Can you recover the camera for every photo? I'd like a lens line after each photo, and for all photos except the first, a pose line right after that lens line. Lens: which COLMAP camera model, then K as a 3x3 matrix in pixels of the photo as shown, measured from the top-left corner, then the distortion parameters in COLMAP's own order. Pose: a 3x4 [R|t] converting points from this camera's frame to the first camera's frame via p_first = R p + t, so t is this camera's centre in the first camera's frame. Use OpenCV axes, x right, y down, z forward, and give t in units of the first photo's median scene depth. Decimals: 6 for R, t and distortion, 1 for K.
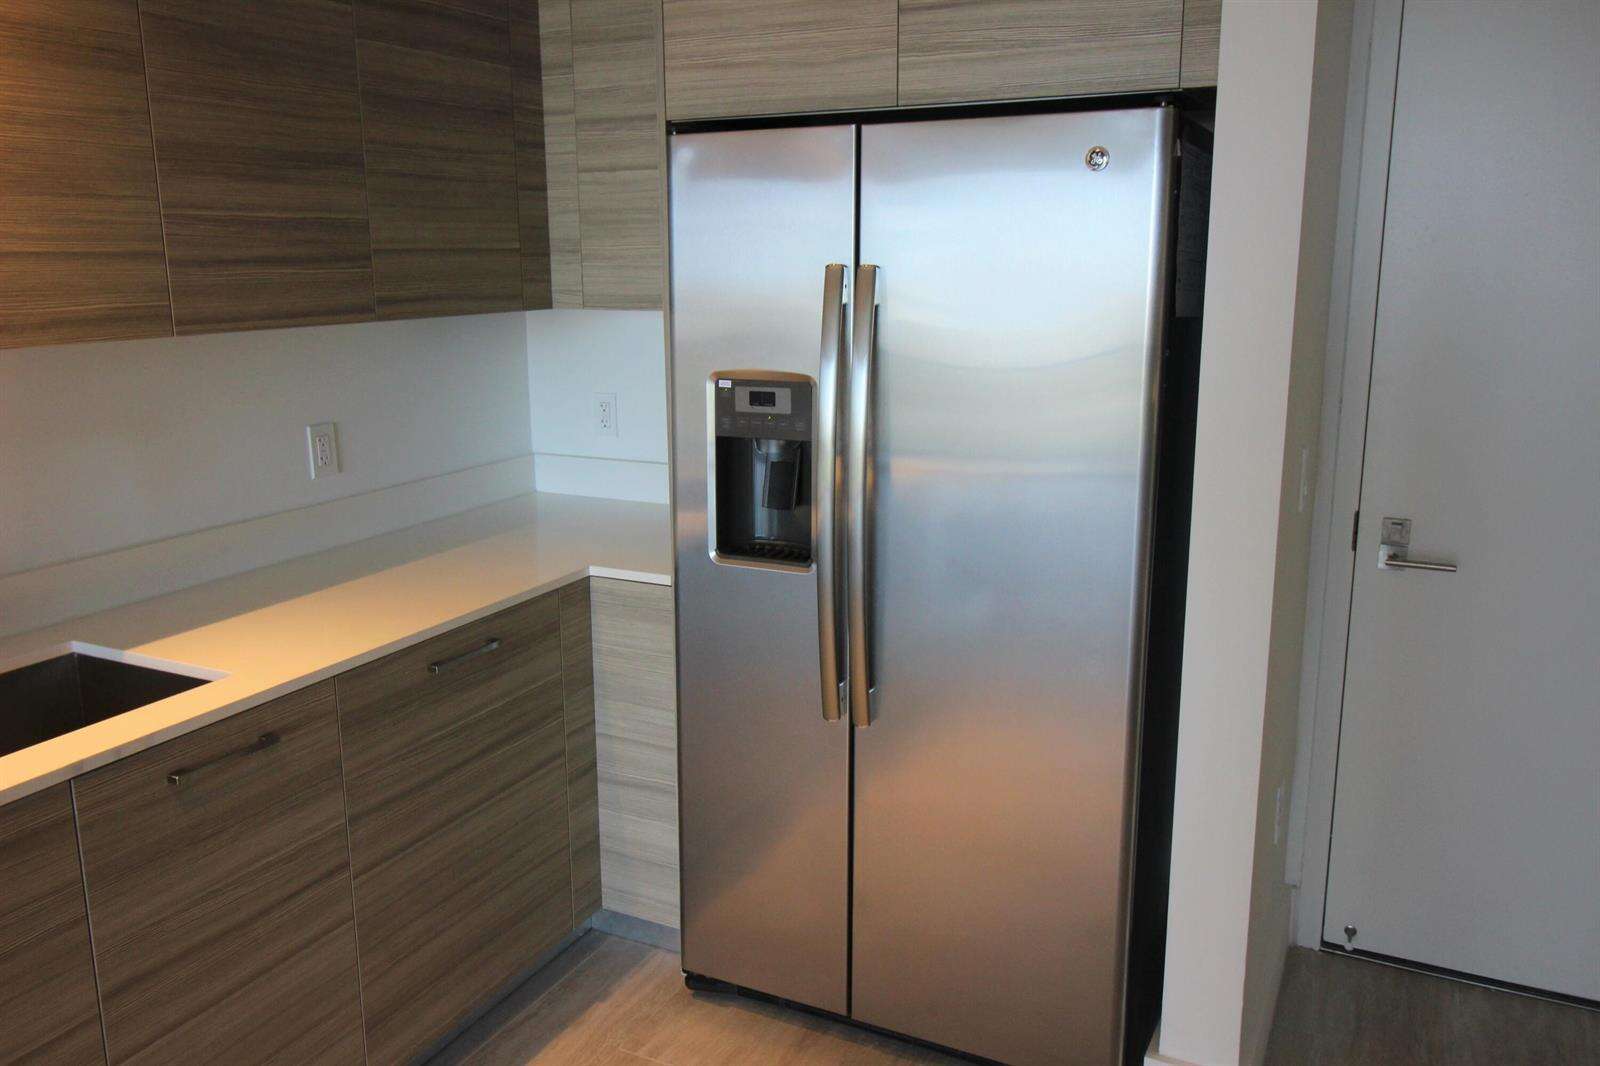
lens RADIAL K [[1260.2, 0, 784.5], [0, 1260.2, 514.3], [0, 0, 1]] dist [0.007971, -0.002309]
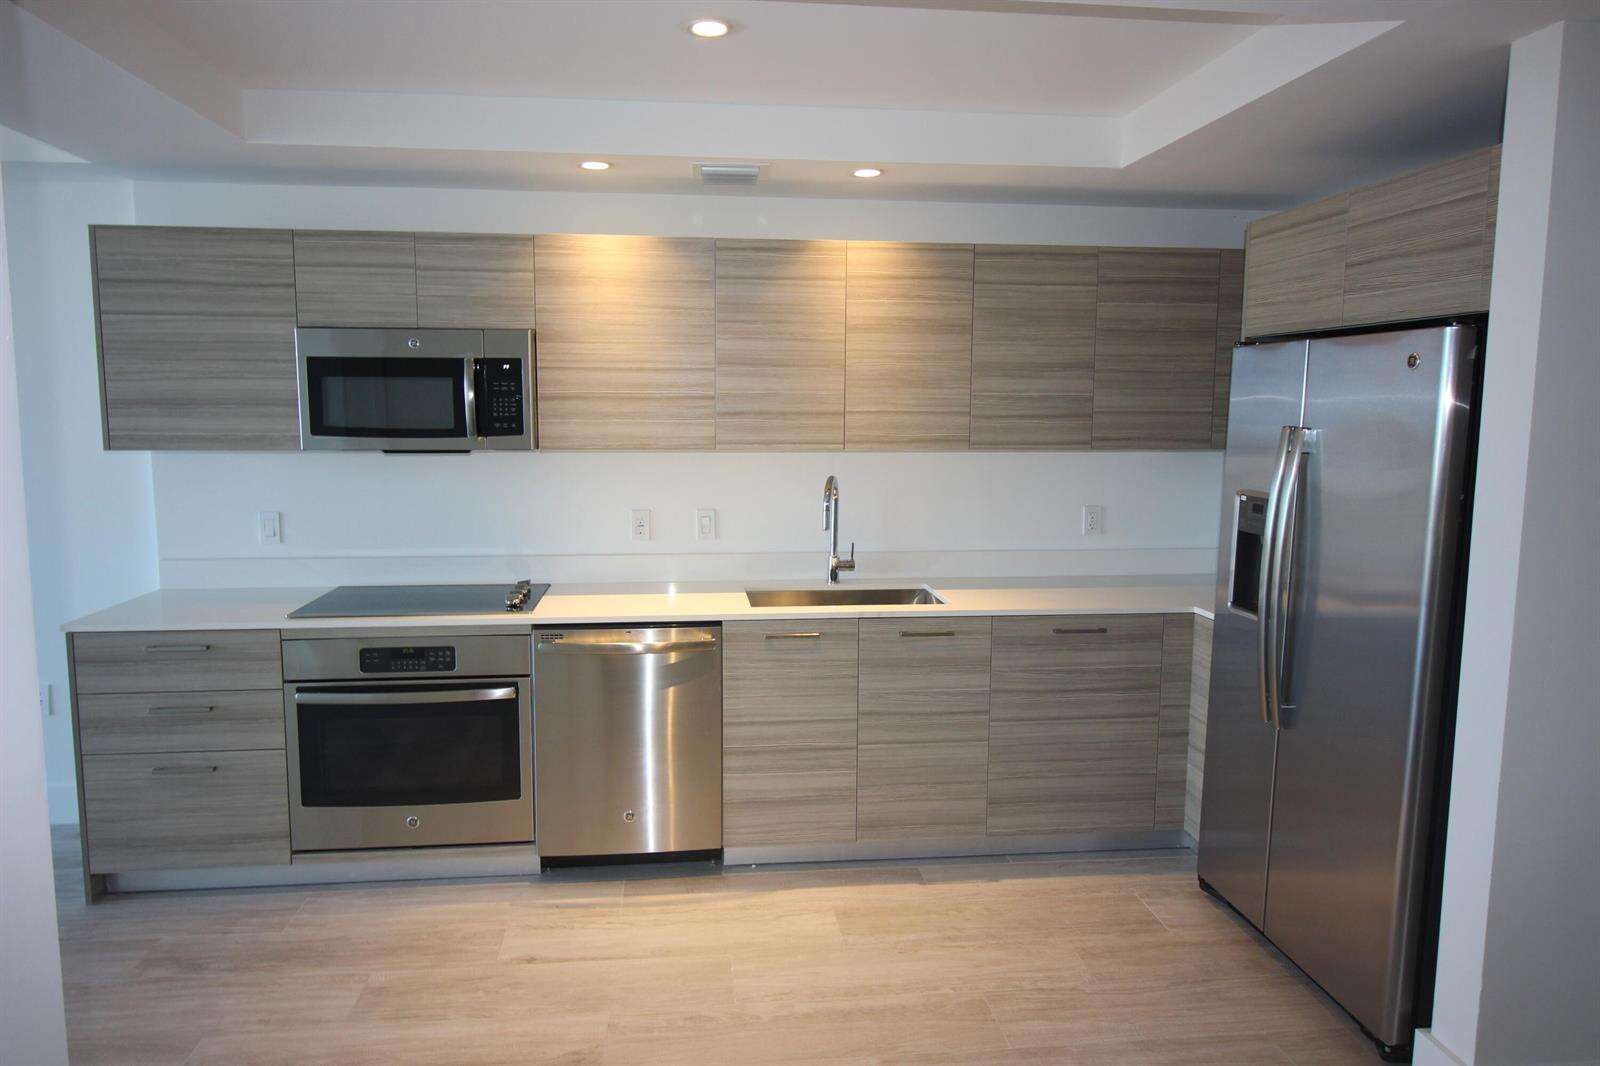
lens RADIAL K [[1026.1, 0, 790.0], [0, 1026.1, 513.2], [0, 0, 1]] dist [0.004544, -0.000978]
pose [[0.543288, 0.102175, -0.833306, 0.720810], [-0.182379, 0.983227, 0.001652, 0.017764], [0.819497, 0.151080, 0.552810, -0.188028]]
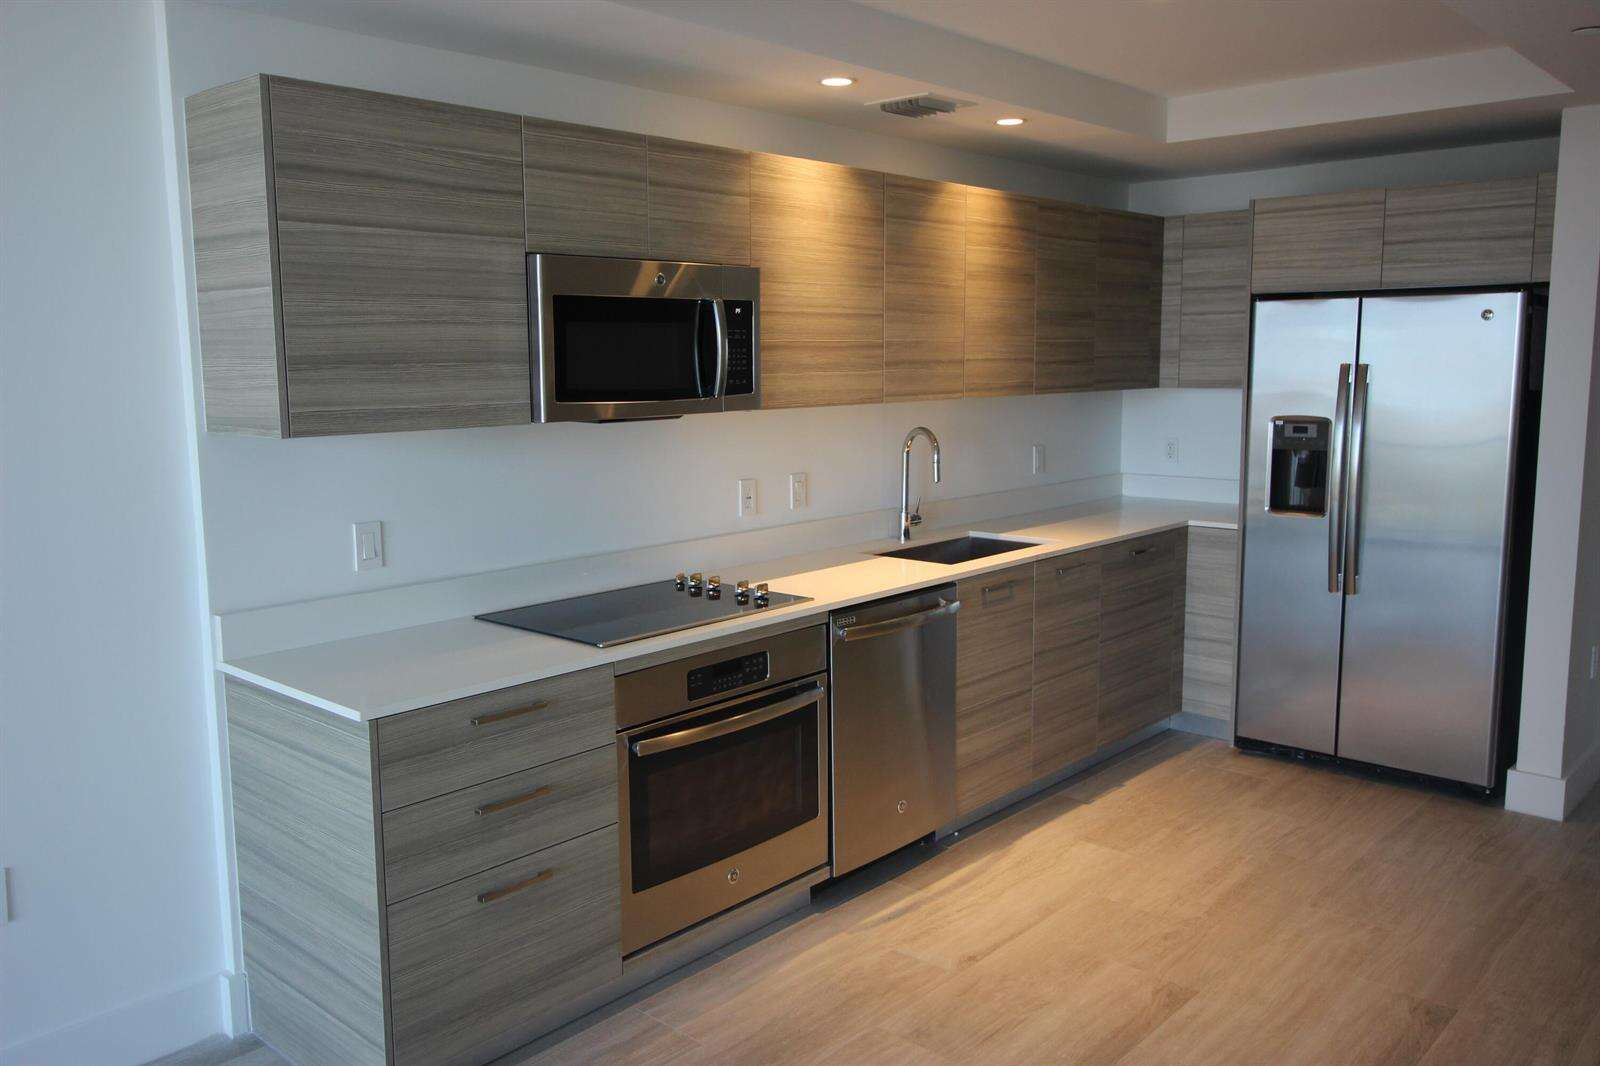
lens RADIAL K [[1260.2, 0, 784.5], [0, 1260.2, 514.3], [0, 0, 1]] dist [0.007971, -0.002309]
pose [[0.962414, 0.034585, -0.269377, -0.255573], [-0.055477, 0.995980, -0.070332, 0.223386], [0.265861, 0.082633, 0.960463, -1.108312]]
